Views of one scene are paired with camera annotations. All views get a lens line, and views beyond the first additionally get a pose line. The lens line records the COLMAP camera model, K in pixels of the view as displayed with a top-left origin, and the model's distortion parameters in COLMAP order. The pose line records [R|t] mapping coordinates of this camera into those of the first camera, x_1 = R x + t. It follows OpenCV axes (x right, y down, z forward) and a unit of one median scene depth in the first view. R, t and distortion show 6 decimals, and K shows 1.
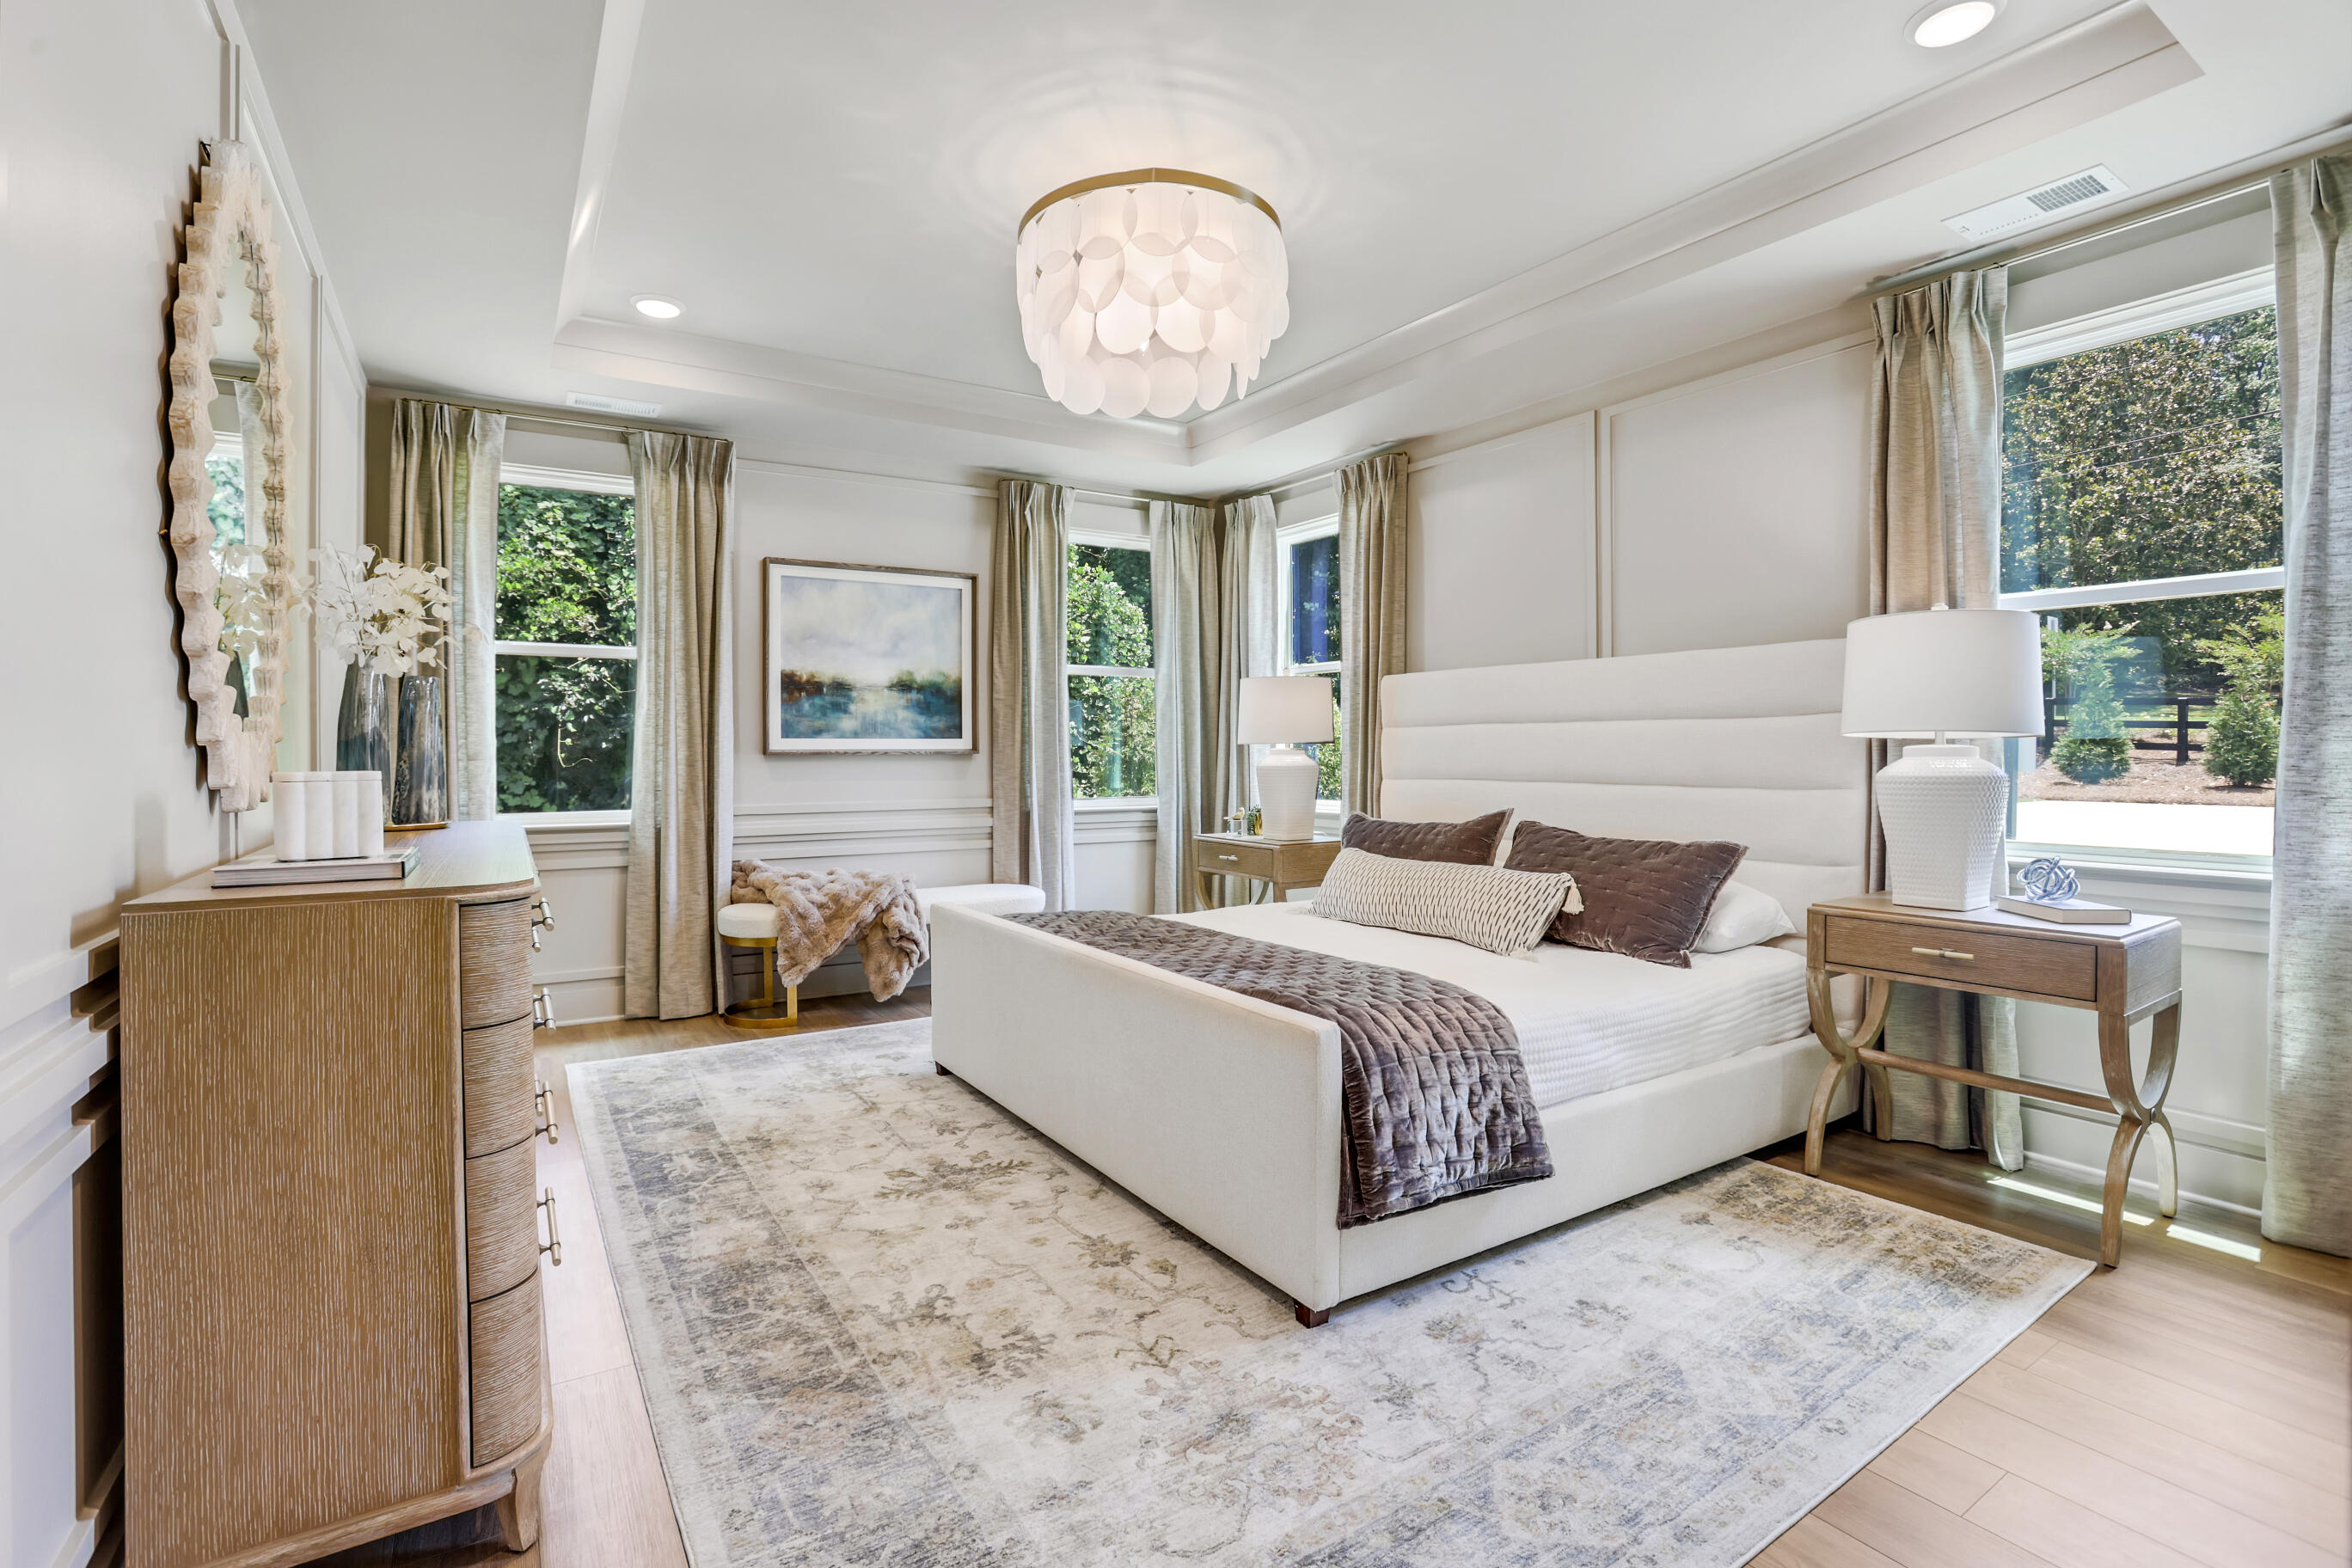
lens RADIAL K [[1075.1, 0, 1174.8], [0, 1075.1, 766.0], [0, 0, 1]] dist [-0.085812, 0.027800]
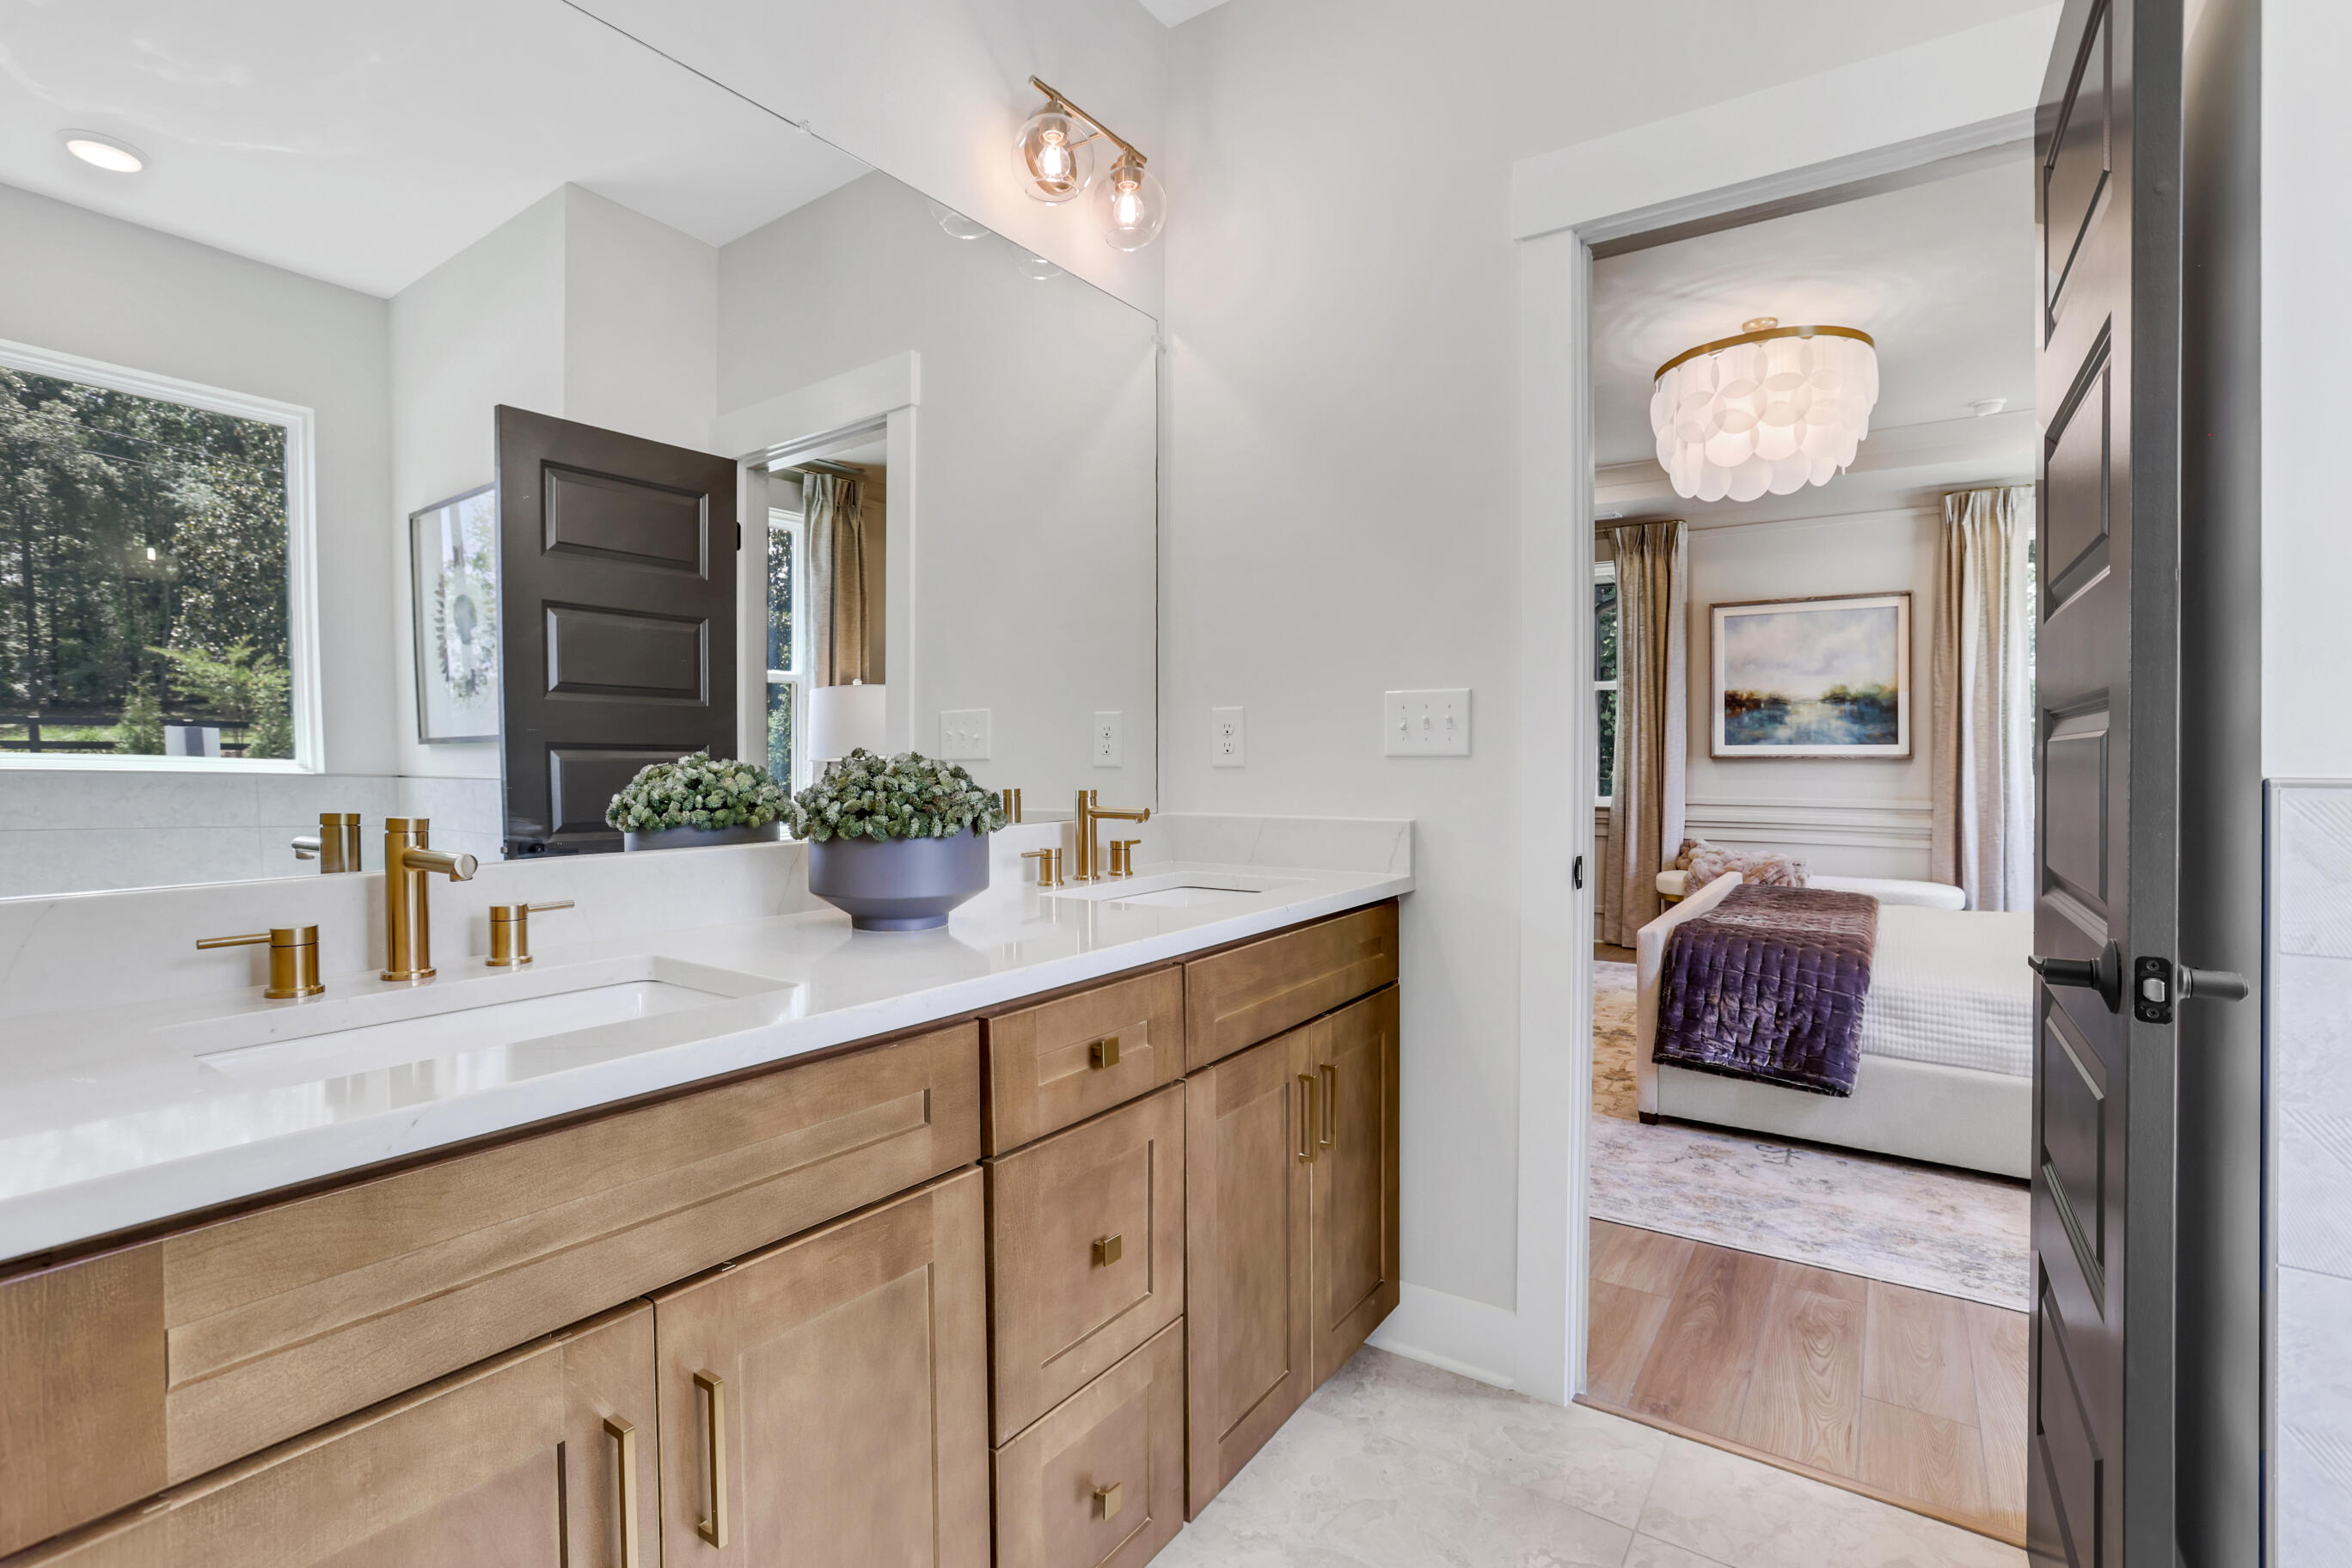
lens RADIAL K [[1075.1, 0, 1174.8], [0, 1075.1, 766.0], [0, 0, 1]] dist [-0.085812, 0.027800]
pose [[0.412295, 0.011156, -0.910982, 0.482965], [-0.015801, 0.999862, 0.005093, 0.002715], [0.910913, 0.012294, 0.412414, -0.106964]]
